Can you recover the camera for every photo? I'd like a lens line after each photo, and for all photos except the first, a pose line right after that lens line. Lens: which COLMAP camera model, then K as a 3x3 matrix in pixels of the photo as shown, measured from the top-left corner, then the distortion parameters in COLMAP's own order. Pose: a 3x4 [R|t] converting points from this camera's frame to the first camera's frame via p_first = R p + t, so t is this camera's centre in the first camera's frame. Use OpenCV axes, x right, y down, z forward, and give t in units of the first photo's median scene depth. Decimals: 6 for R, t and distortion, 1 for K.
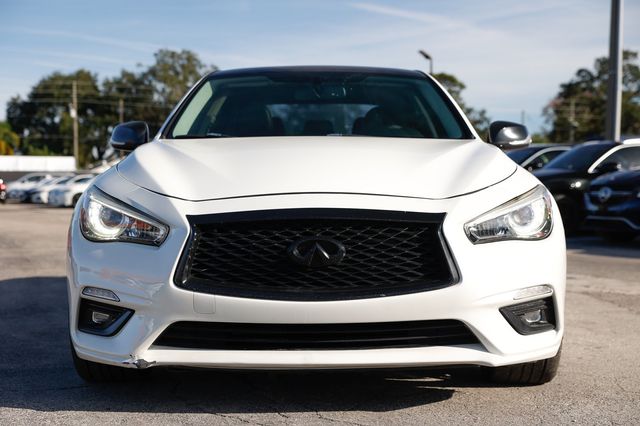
lens RADIAL K [[1037.4, 0, 320.0], [0, 1037.4, 213.0], [0, 0, 1]] dist [0.176047, 0.007580]
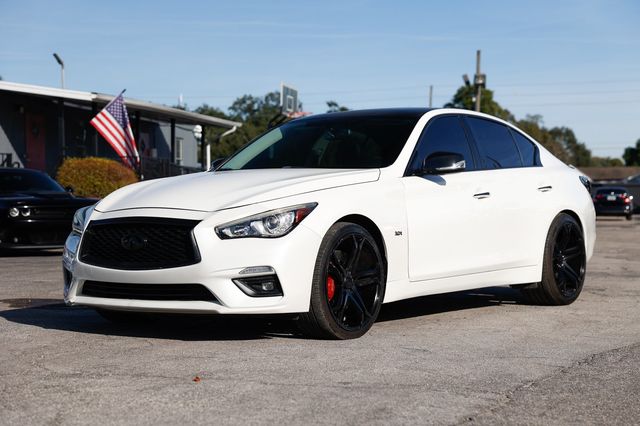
lens RADIAL K [[1227.5, 0, 320.0], [0, 1227.5, 213.0], [0, 0, 1]] dist [0.288569, -0.287911]
pose [[0.815902, 0.006433, -0.578155, 1.377053], [-0.012764, 0.999895, -0.006888, -0.000338], [0.578050, 0.013000, 0.815898, -0.480167]]
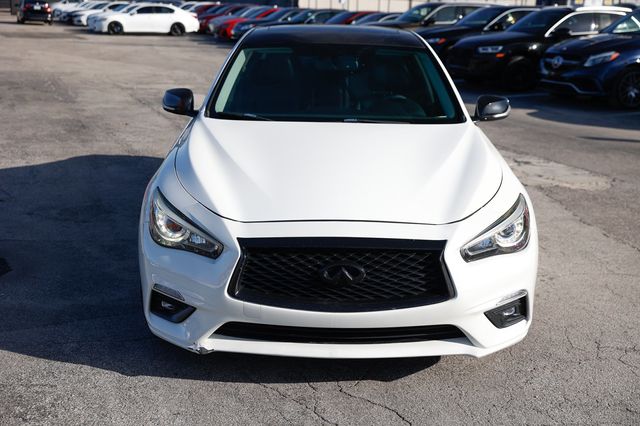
lens RADIAL K [[847.0, 0, 320.0], [0, 847.0, 213.0], [0, 0, 1]] dist [0.108390, 0.004233]
pose [[0.999769, 0.017362, 0.012666, -0.042282], [-0.019737, 0.974950, 0.221548, -0.247889], [-0.008503, -0.221747, 0.975067, 0.019977]]
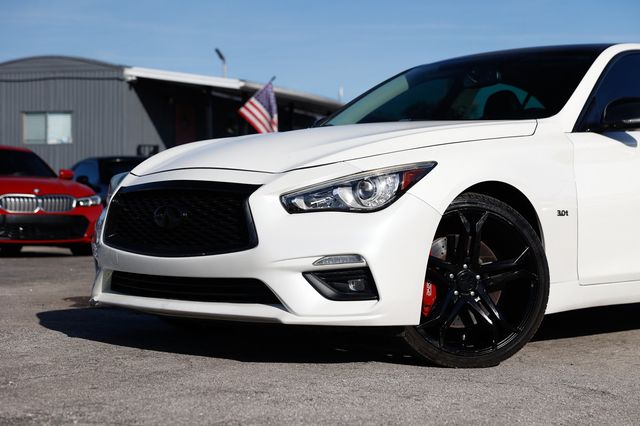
lens RADIAL K [[1227.5, 0, 320.0], [0, 1227.5, 213.0], [0, 0, 1]] dist [0.288569, -0.287911]
pose [[0.726792, 0.014097, -0.686713, 1.051825], [-0.027832, 0.999573, -0.008937, 0.039708], [0.686293, 0.025608, 0.726874, 0.079898]]
